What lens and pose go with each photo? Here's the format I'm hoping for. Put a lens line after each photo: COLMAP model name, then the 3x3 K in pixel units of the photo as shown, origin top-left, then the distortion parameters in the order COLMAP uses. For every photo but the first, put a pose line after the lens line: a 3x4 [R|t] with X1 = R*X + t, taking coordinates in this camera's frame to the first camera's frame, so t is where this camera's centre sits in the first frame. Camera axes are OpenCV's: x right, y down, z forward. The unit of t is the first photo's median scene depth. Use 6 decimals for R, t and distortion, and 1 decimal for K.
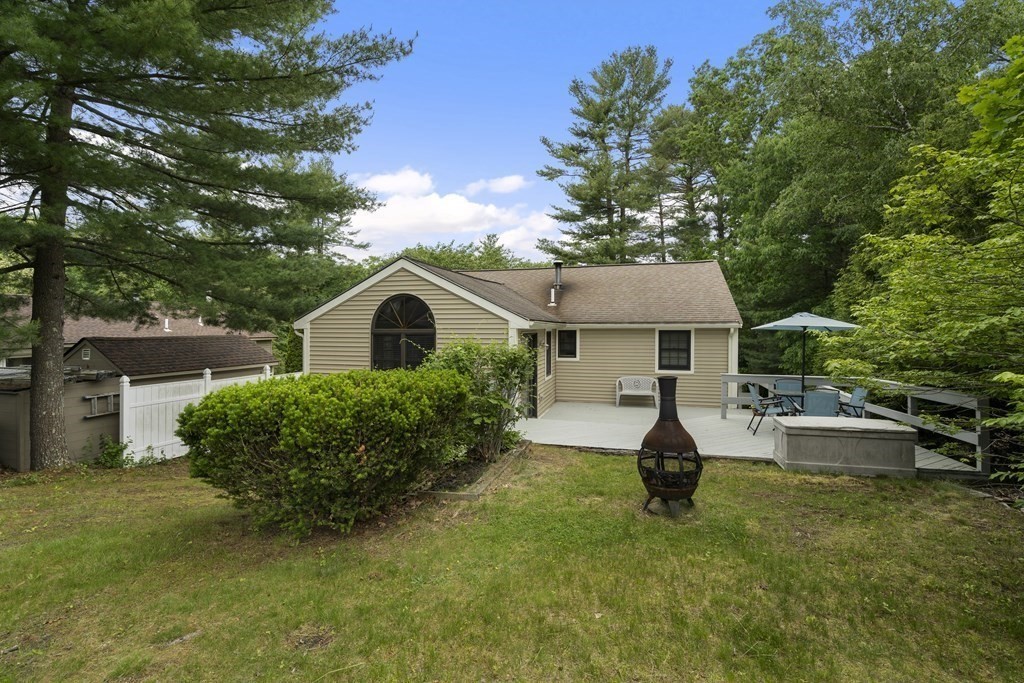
lens RADIAL K [[468.7, 0, 509.3], [0, 468.7, 343.6], [0, 0, 1]] dist [-0.001736, 0.000400]
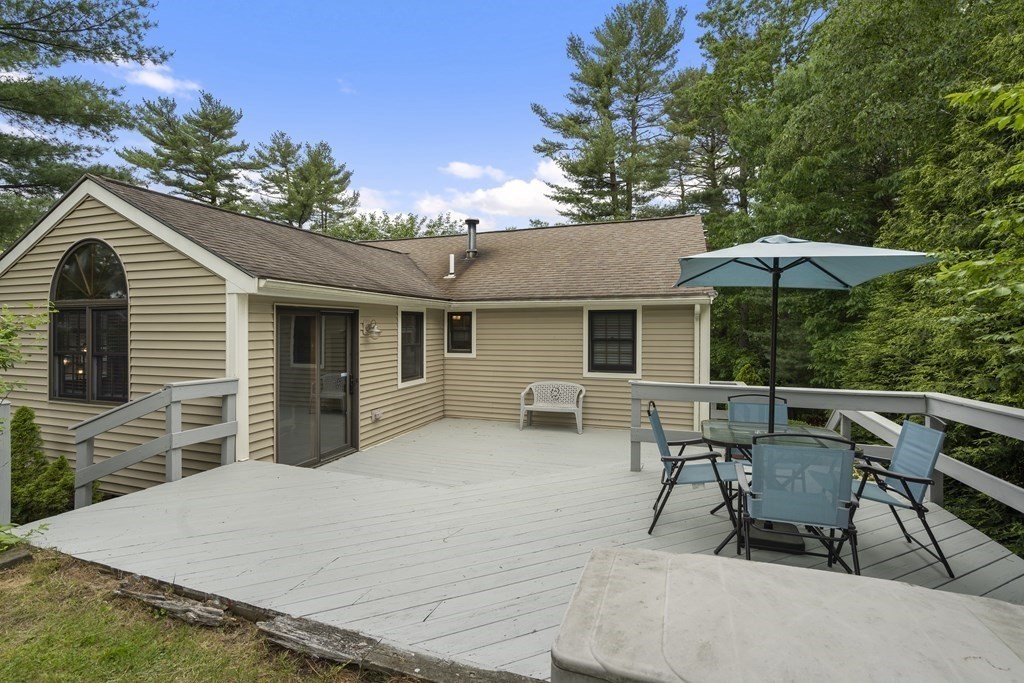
lens RADIAL K [[468.7, 0, 515.2], [0, 468.7, 340.7], [0, 0, 1]] dist [-0.001736, 0.000400]
pose [[0.997833, 0.001613, -0.065783, 0.091780], [-0.001955, 0.999985, -0.005139, 0.005899], [0.065774, 0.005257, 0.997821, 0.123394]]
